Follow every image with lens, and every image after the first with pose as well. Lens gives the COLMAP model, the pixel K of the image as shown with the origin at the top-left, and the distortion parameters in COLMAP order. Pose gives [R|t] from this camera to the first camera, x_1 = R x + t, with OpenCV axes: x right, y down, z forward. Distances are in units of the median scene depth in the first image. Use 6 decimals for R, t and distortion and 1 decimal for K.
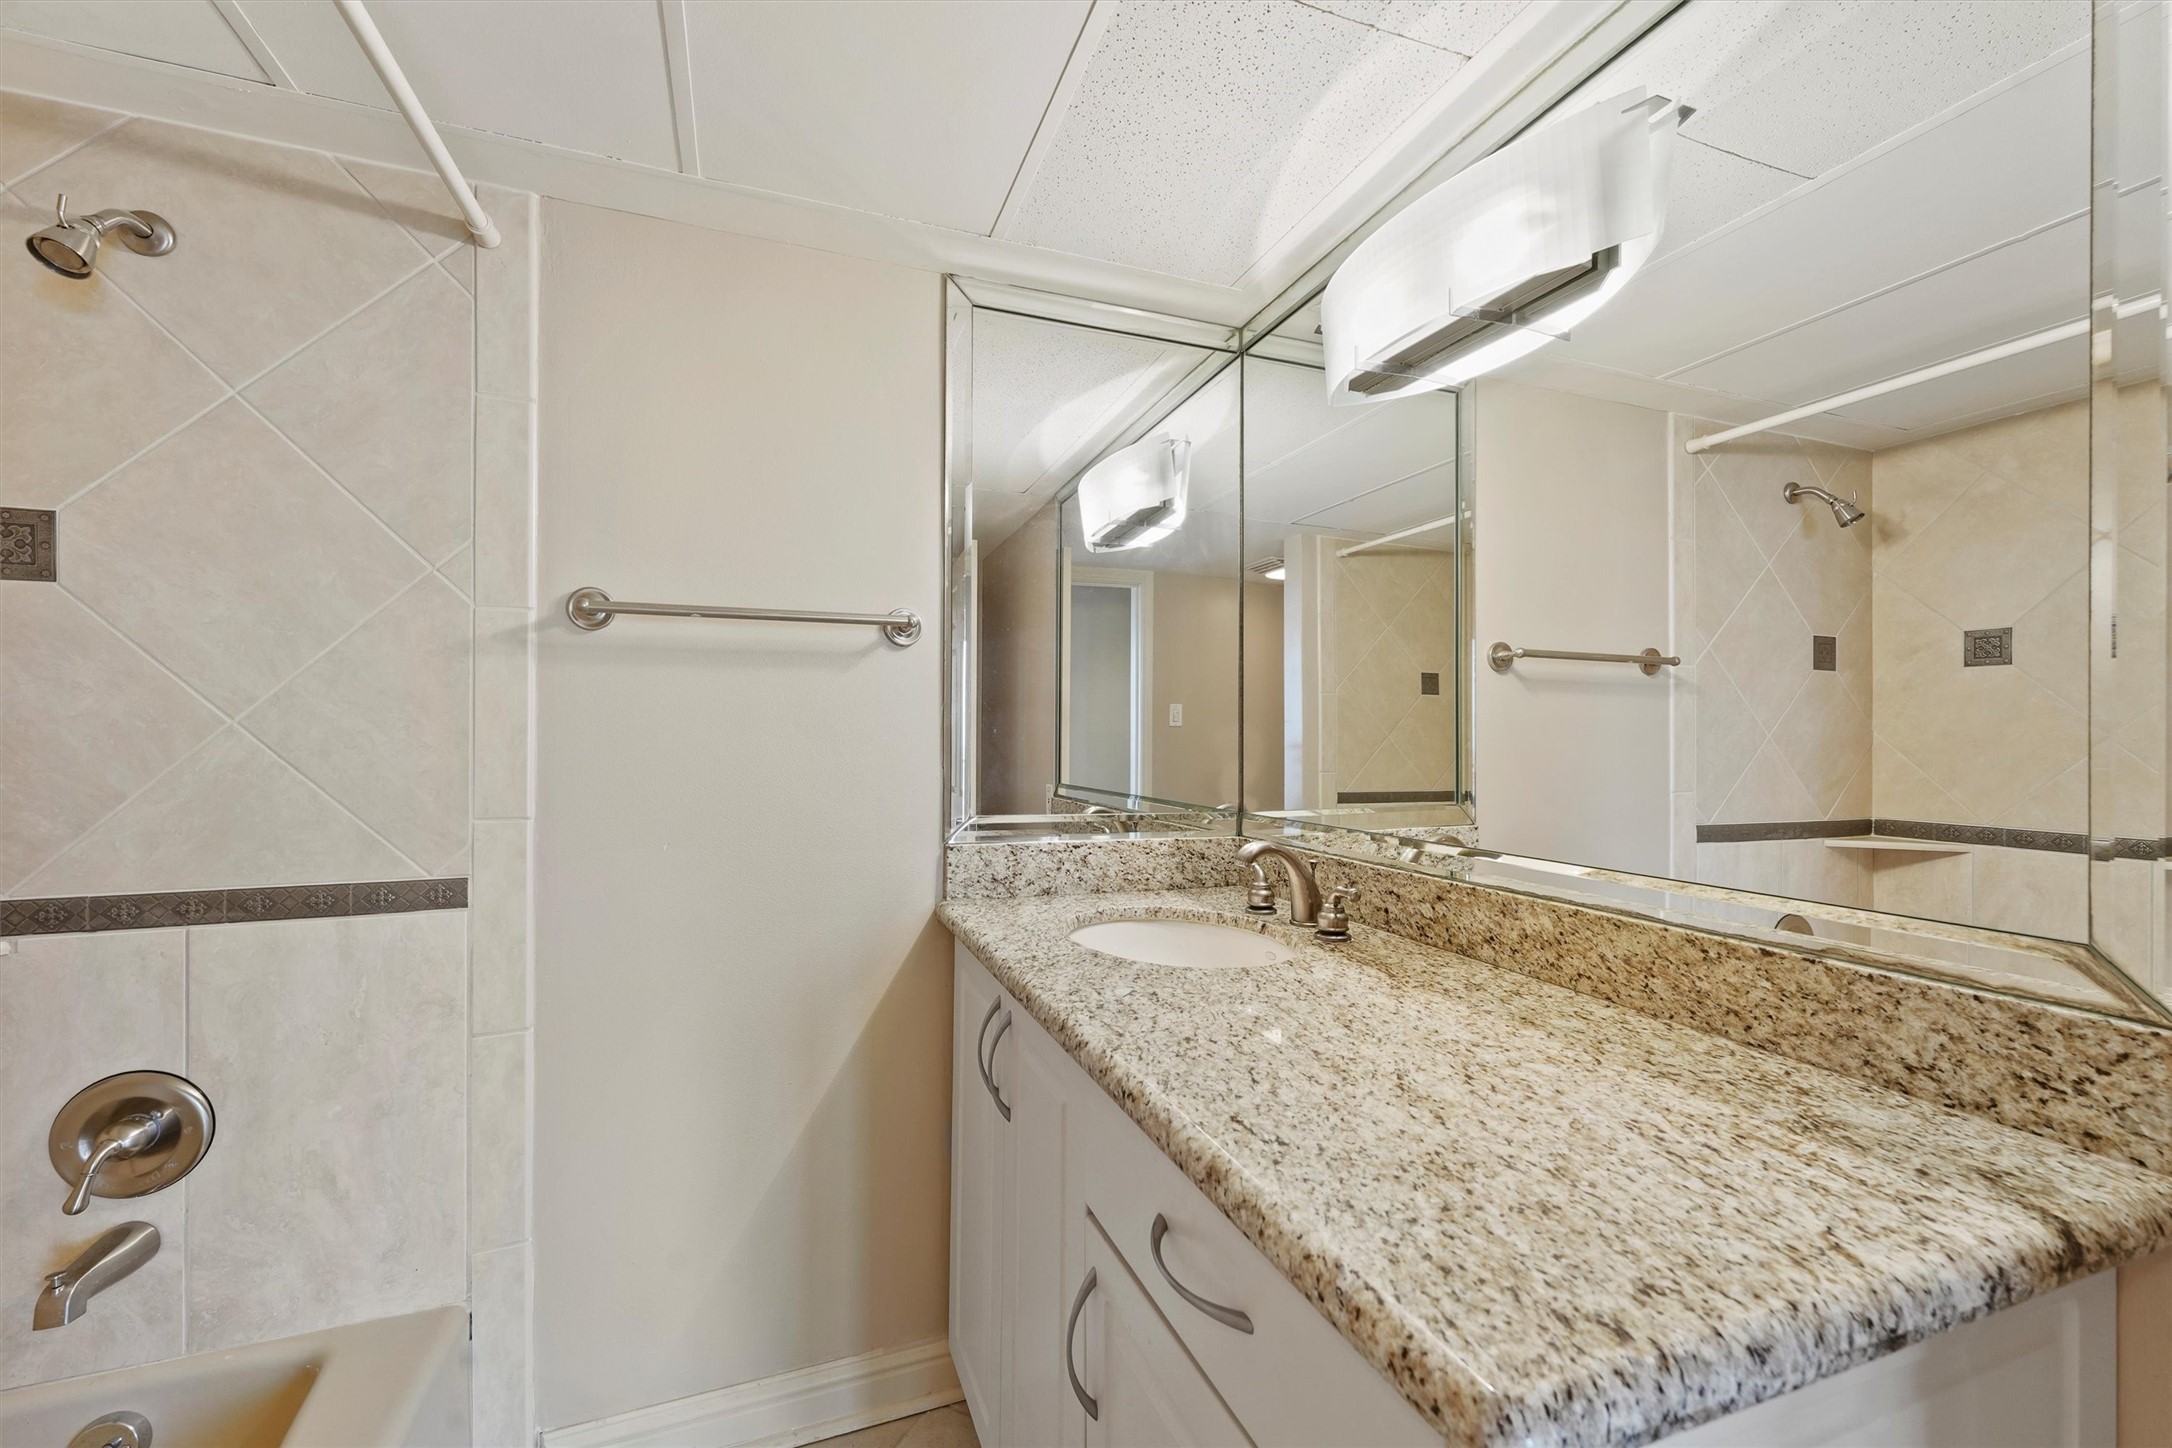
lens RADIAL K [[823.7, 0, 1034.0], [0, 823.7, 738.1], [0, 0, 1]] dist [0.001540, -0.000471]
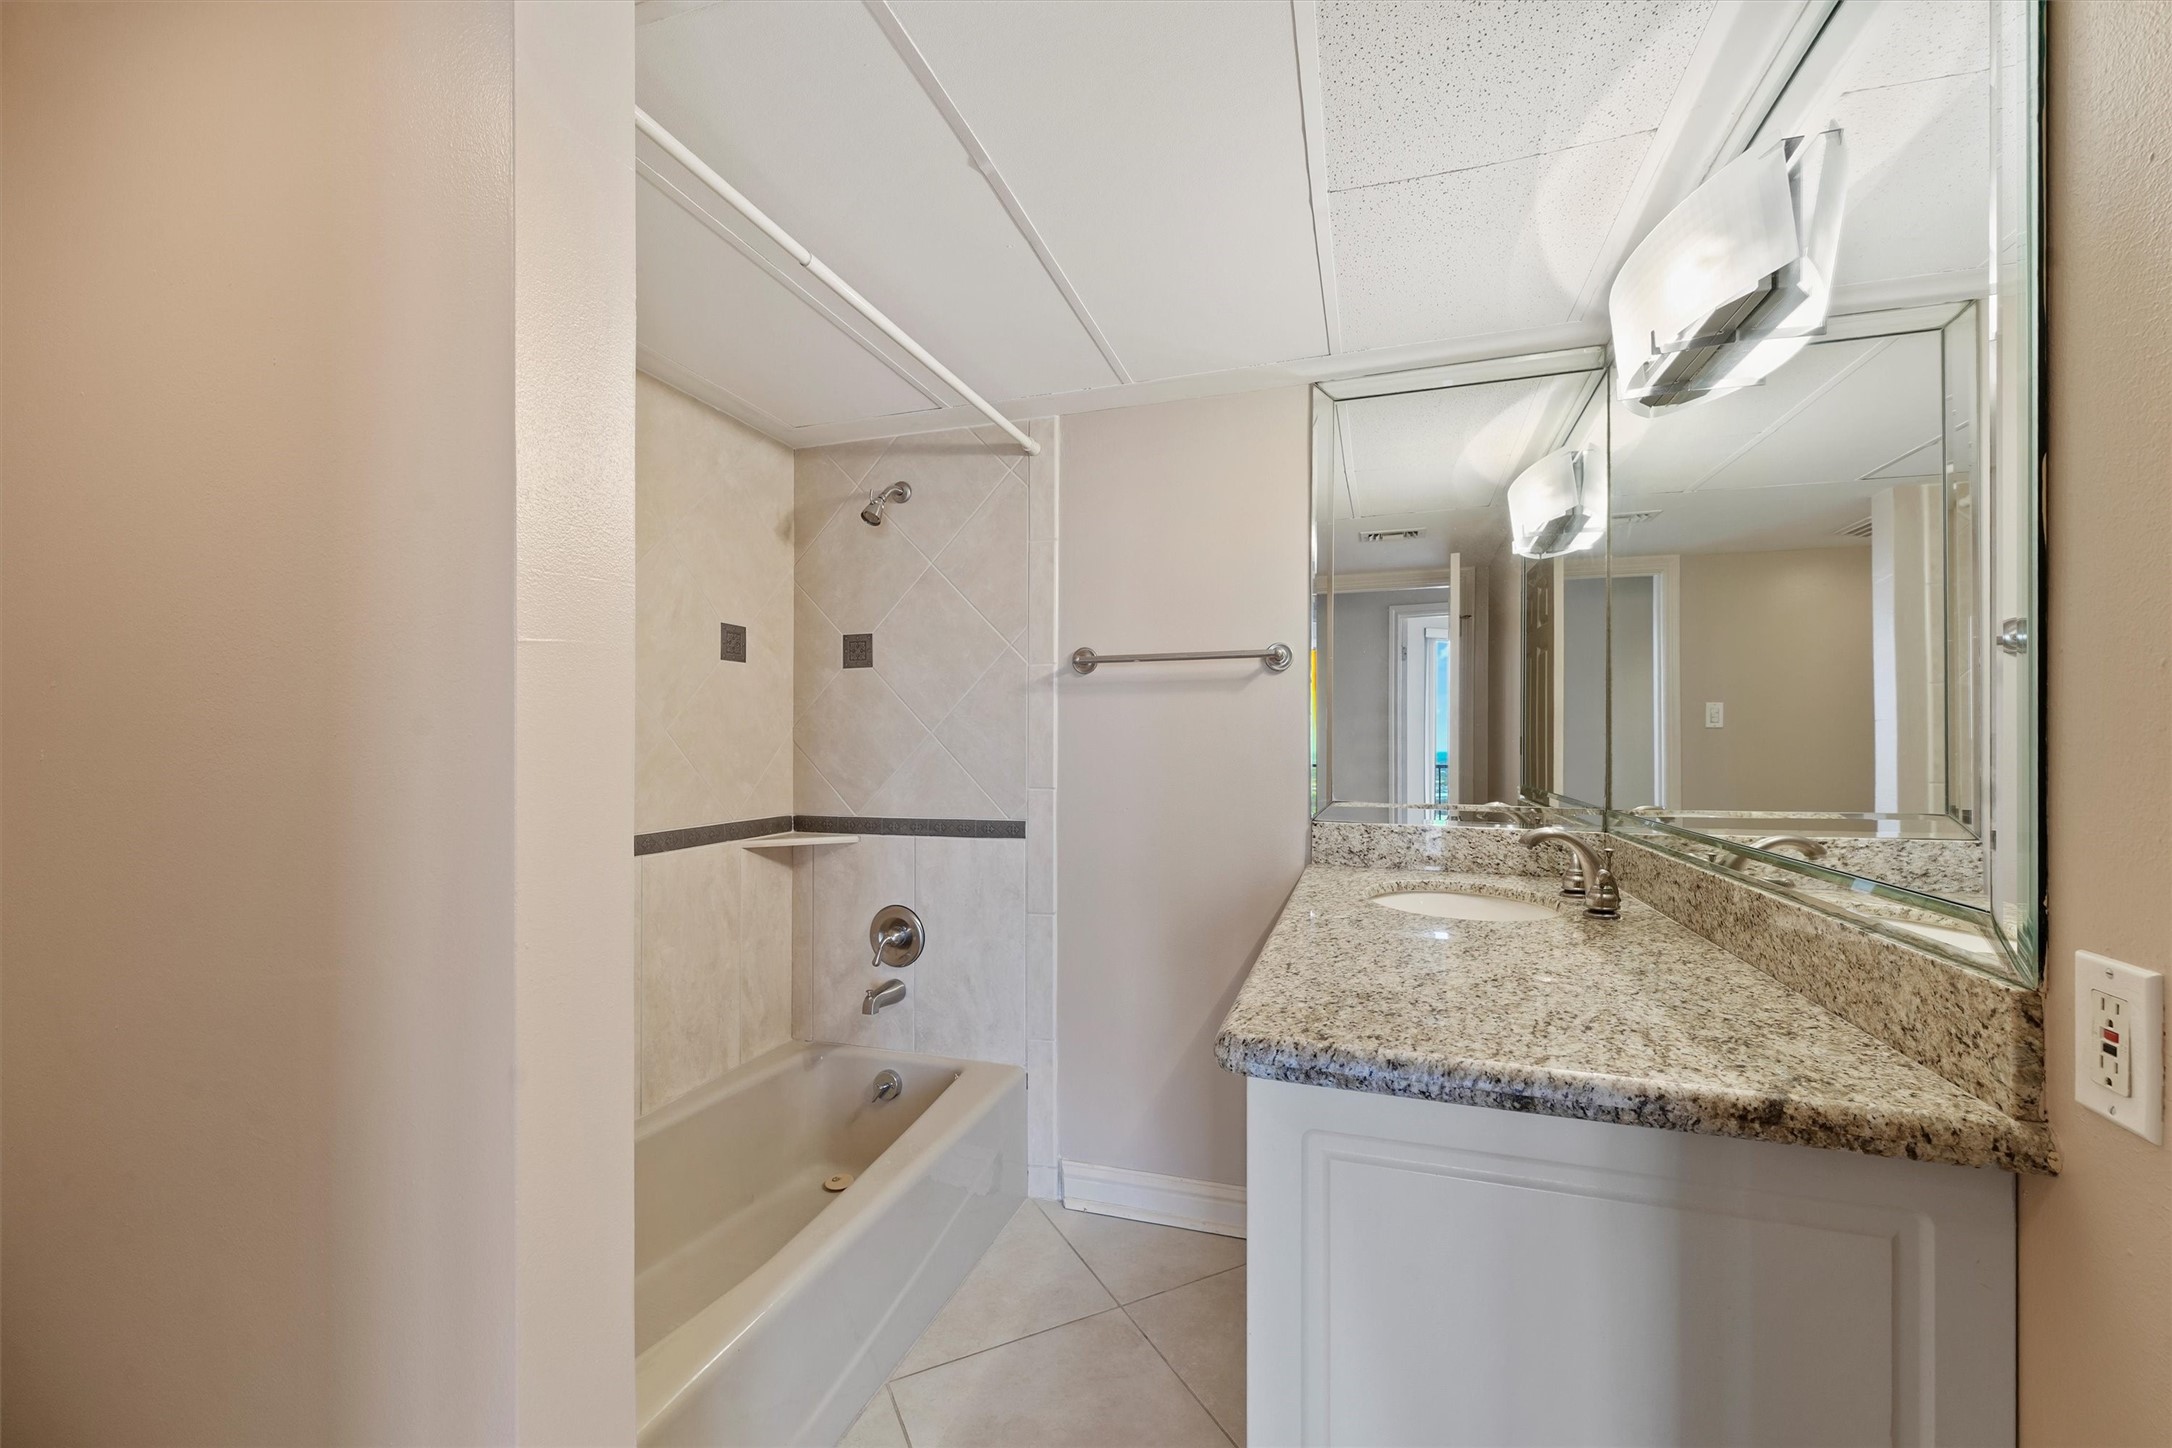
lens RADIAL K [[803.0, 0, 1087.7], [0, 803.0, 743.6], [0, 0, 1]] dist [-0.000458, -0.000113]
pose [[0.791549, -0.004609, -0.611088, 0.491973], [0.001634, 0.999984, -0.005425, 0.016389], [0.611103, 0.003296, 0.791544, -0.281038]]
